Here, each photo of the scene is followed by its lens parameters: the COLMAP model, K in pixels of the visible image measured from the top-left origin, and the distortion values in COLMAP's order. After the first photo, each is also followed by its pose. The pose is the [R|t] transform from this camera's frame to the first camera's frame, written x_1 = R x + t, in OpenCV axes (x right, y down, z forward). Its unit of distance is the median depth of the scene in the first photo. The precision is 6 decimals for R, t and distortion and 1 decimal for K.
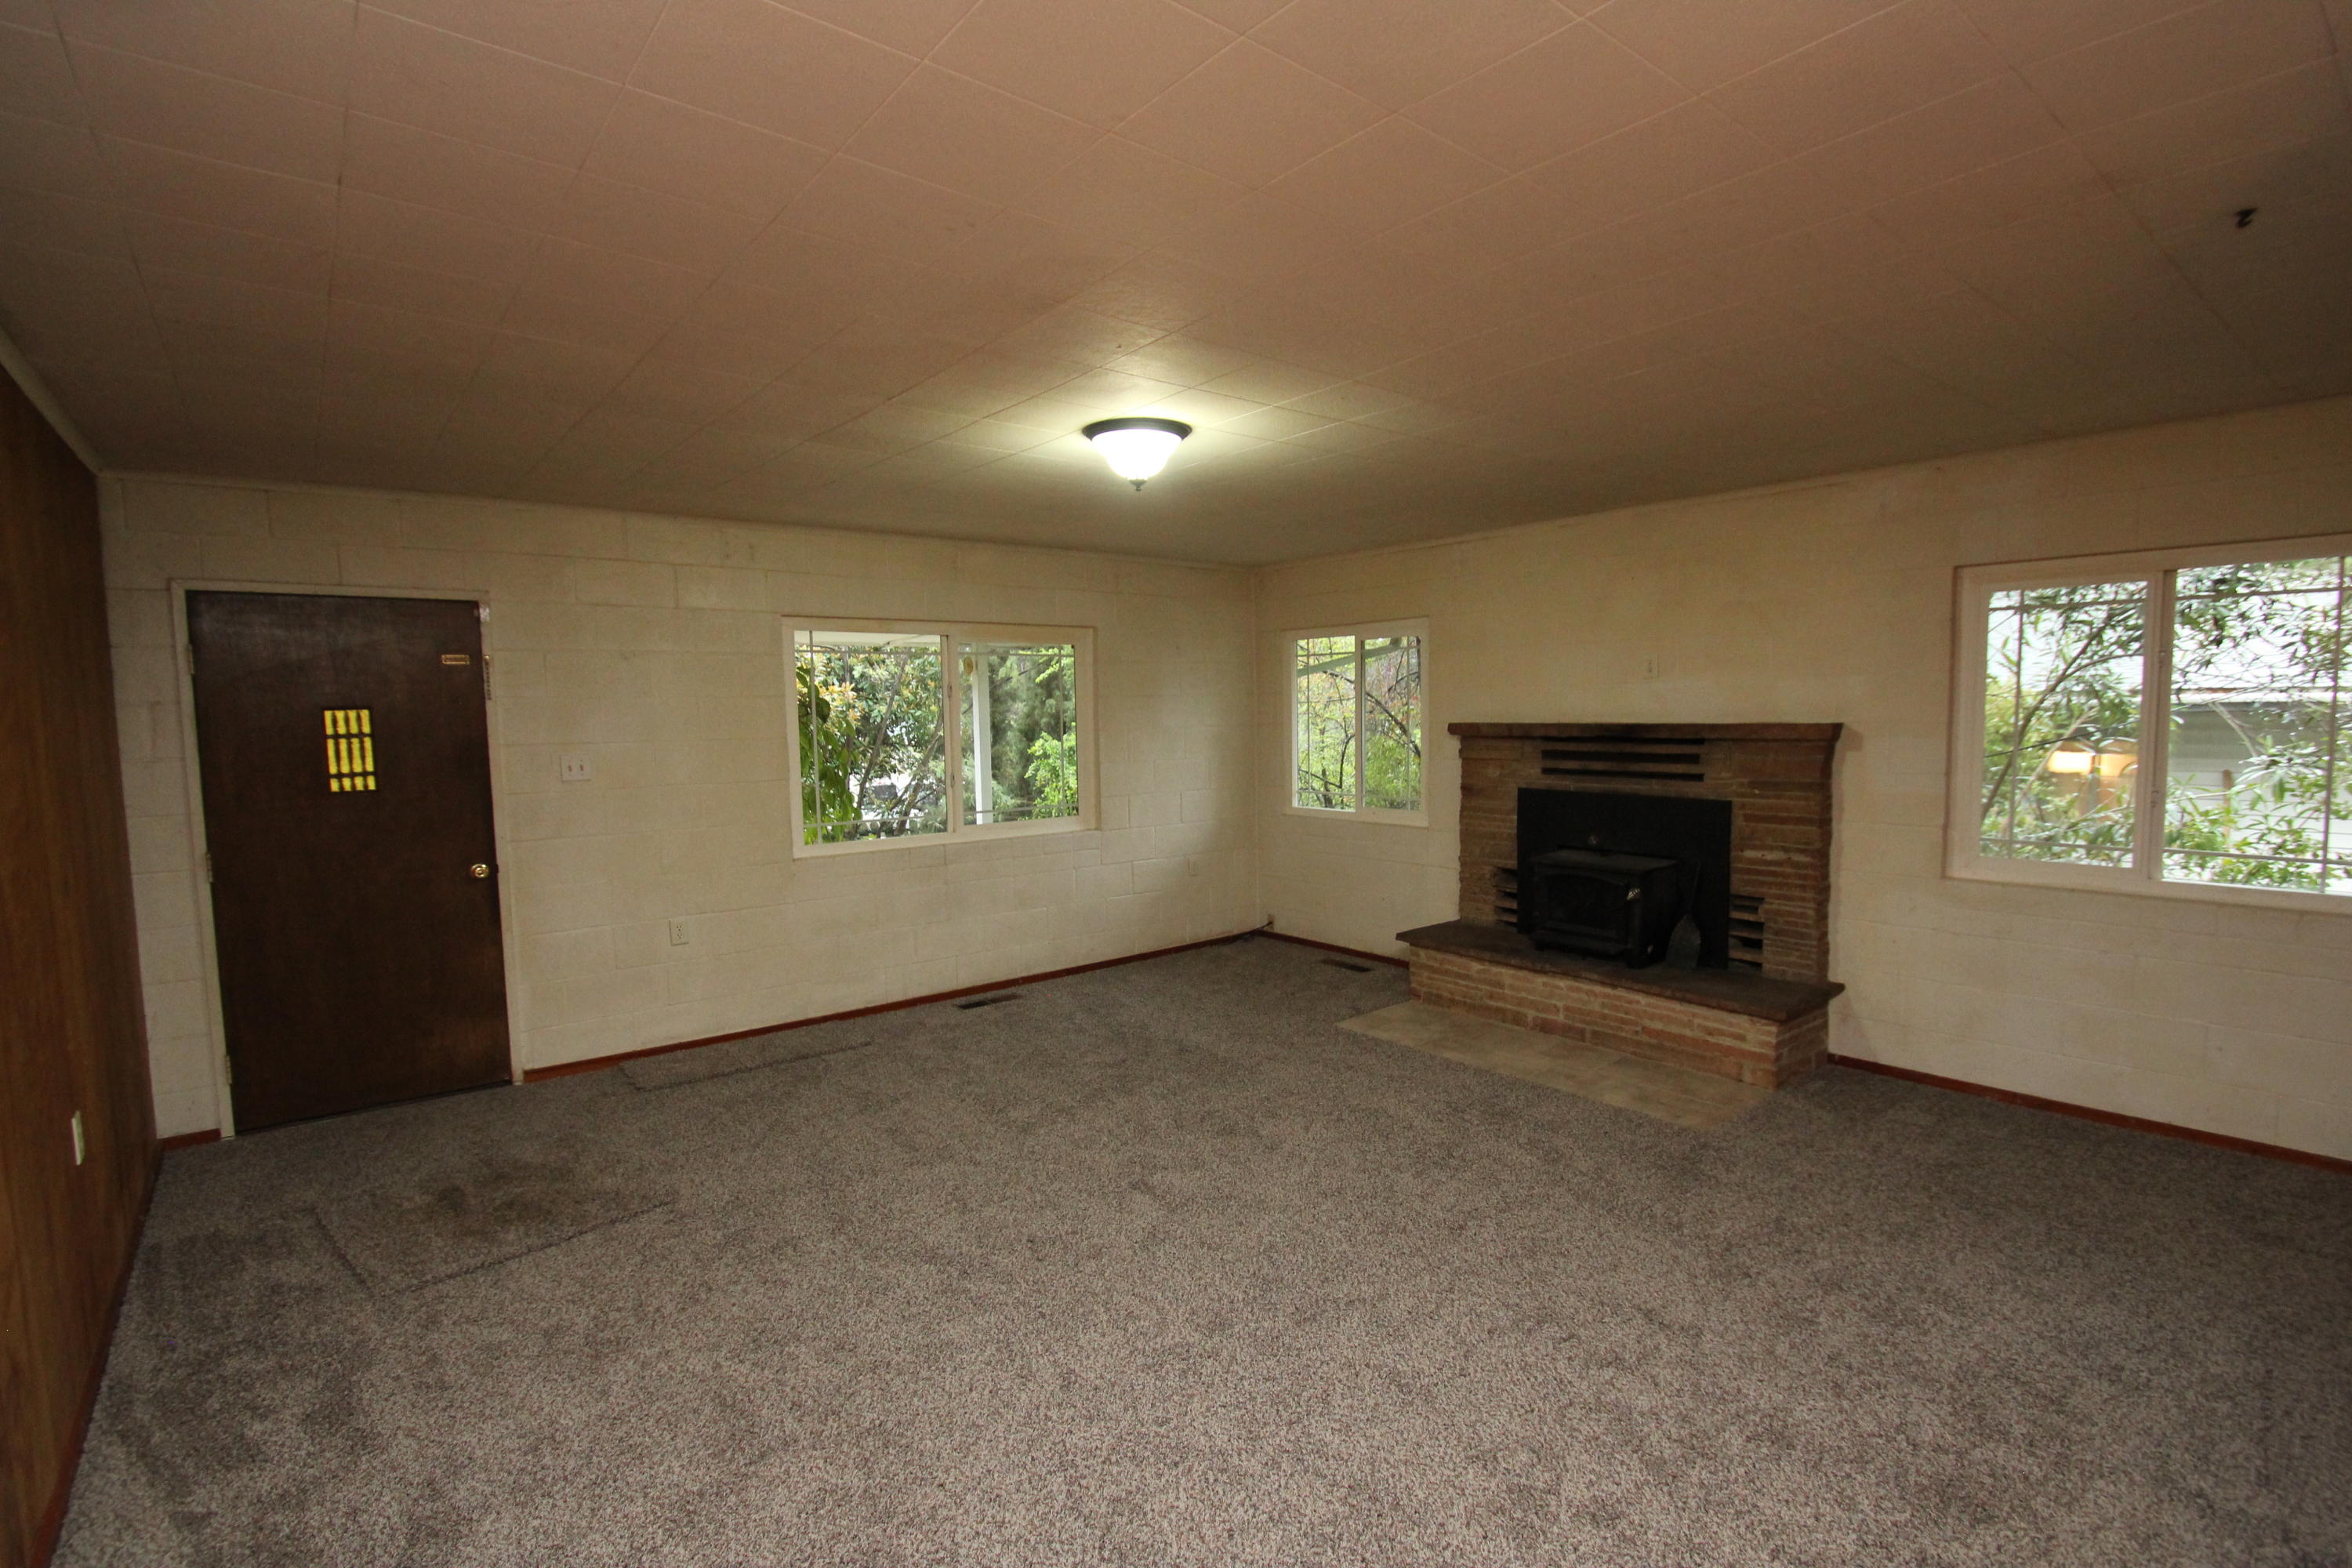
lens RADIAL K [[1089.6, 0, 1187.1], [0, 1089.6, 795.6], [0, 0, 1]] dist [0.016440, -0.019213]
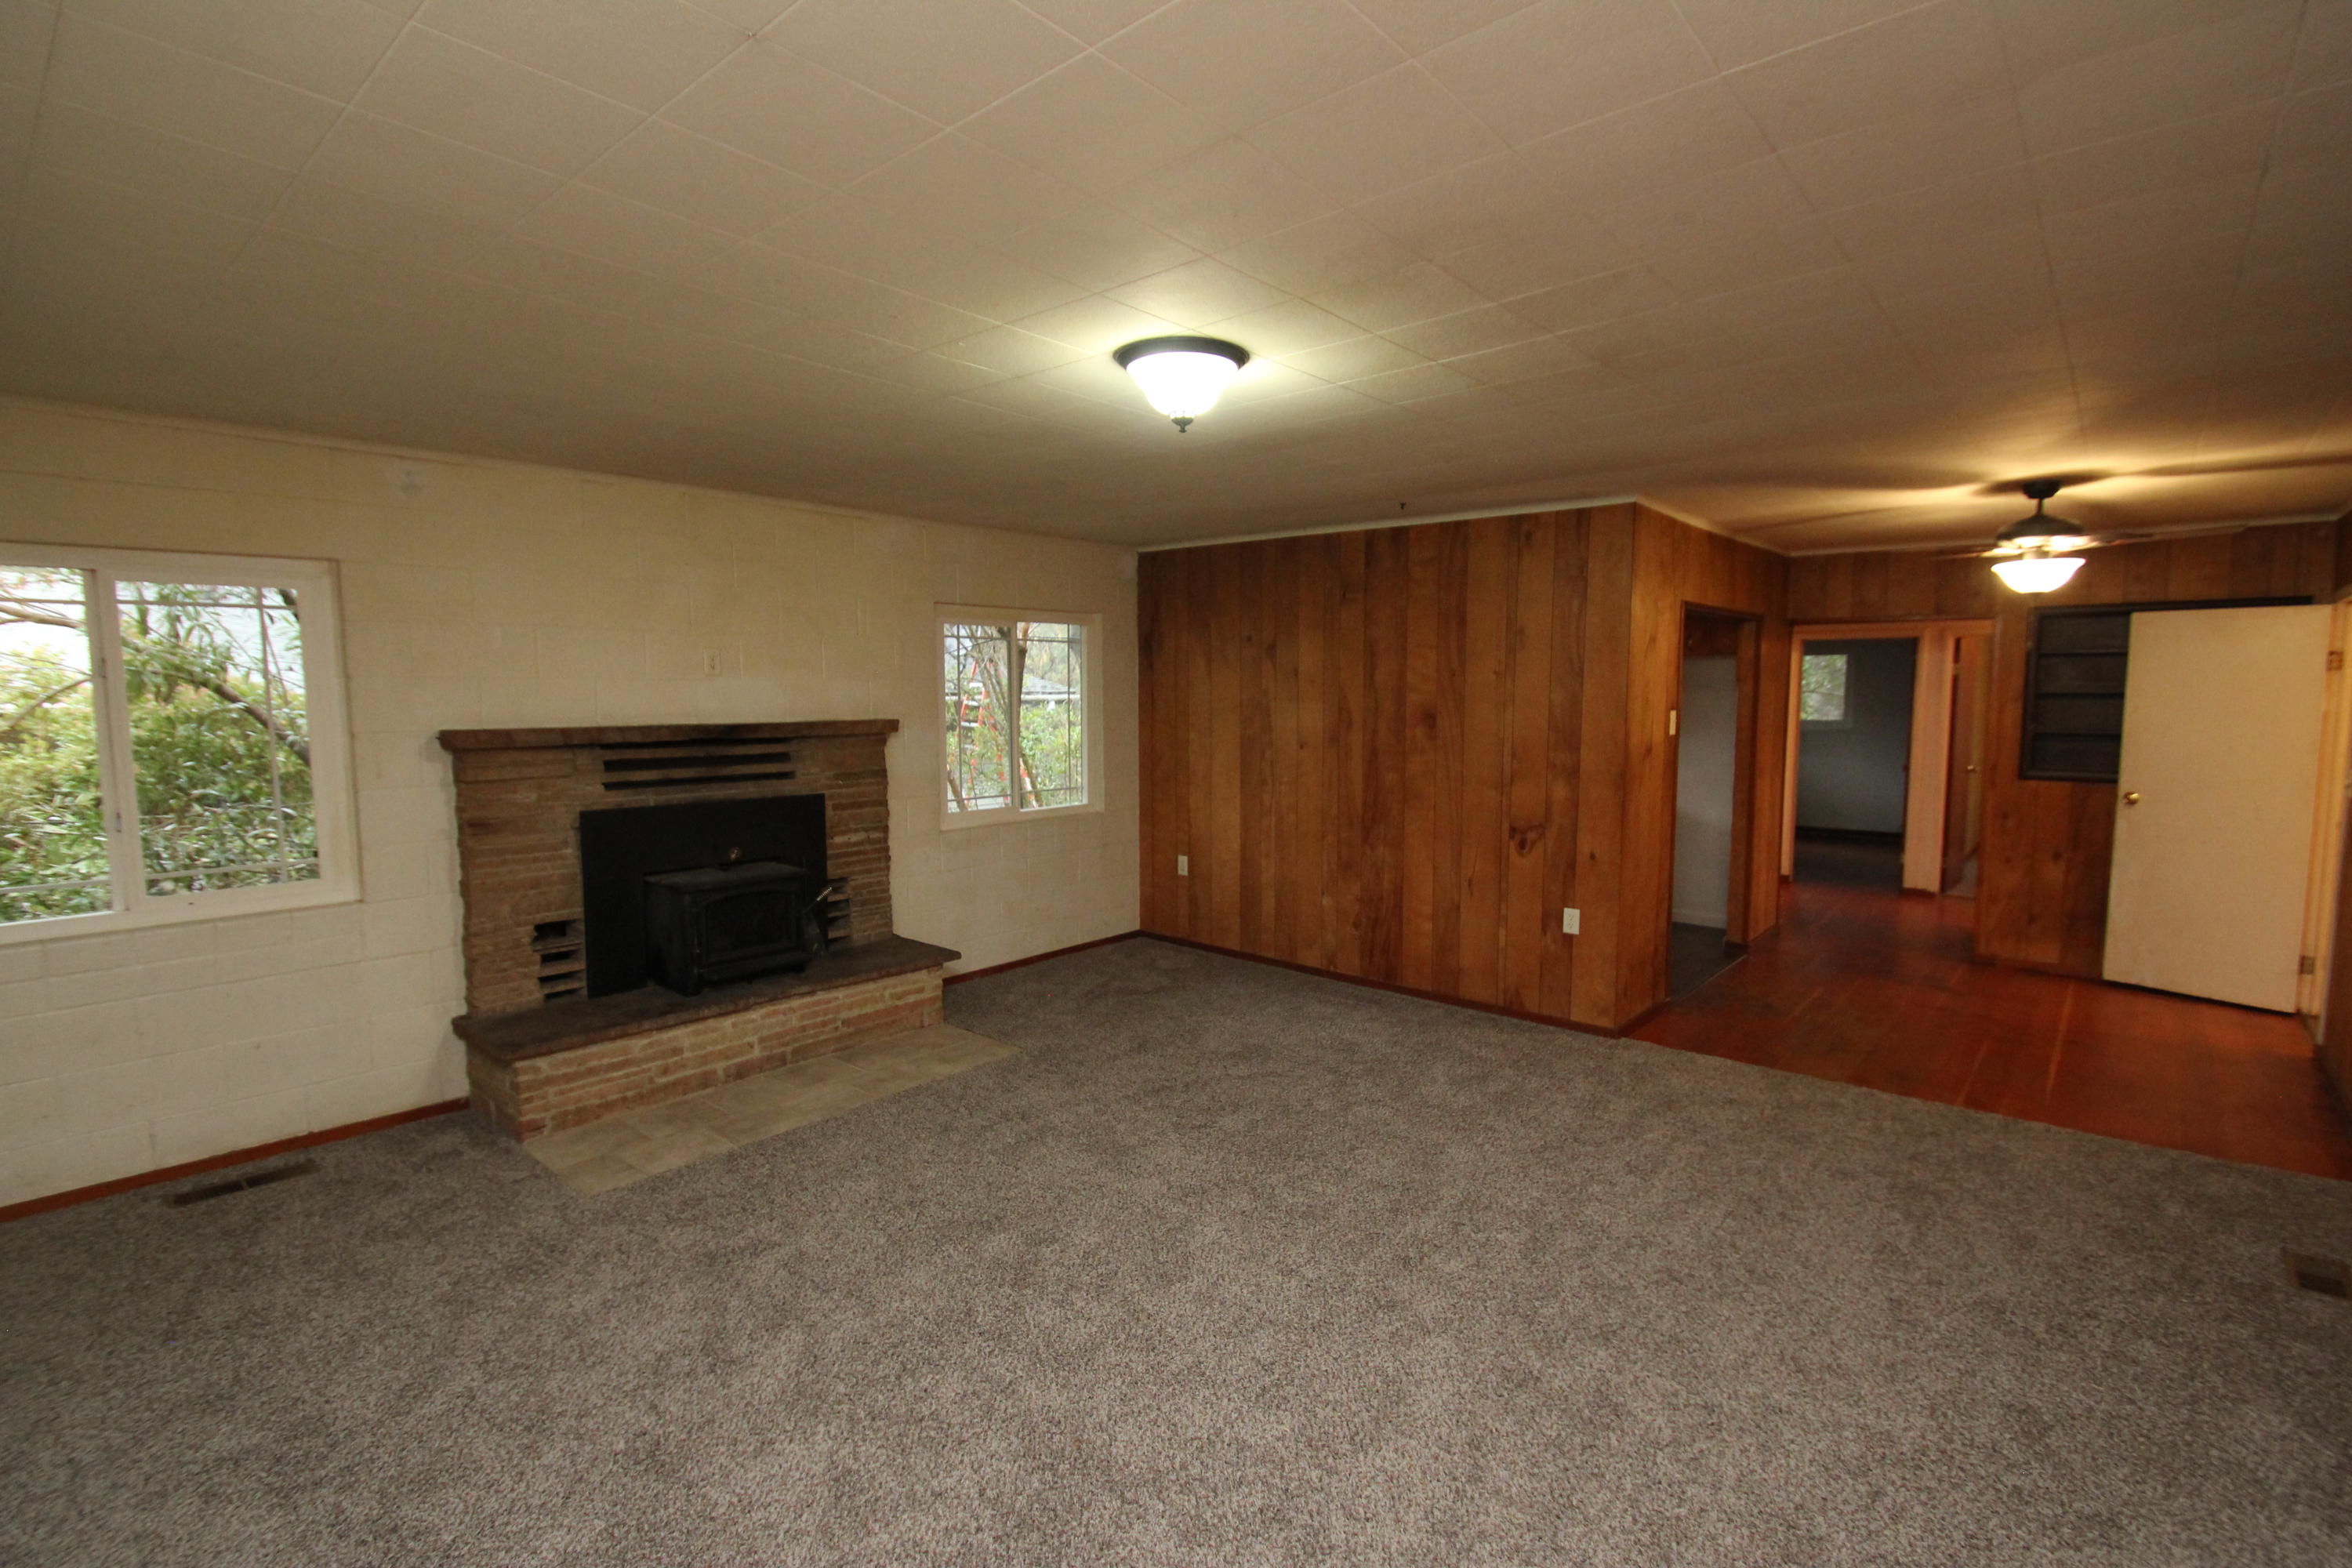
lens RADIAL K [[1089.6, 0, 1187.1], [0, 1089.6, 795.6], [0, 0, 1]] dist [0.016440, -0.019213]
pose [[-0.170869, -0.077659, 0.982229, -0.596511], [0.087430, 0.991762, 0.093622, -0.060330], [-0.981407, 0.101873, -0.162671, 0.799743]]
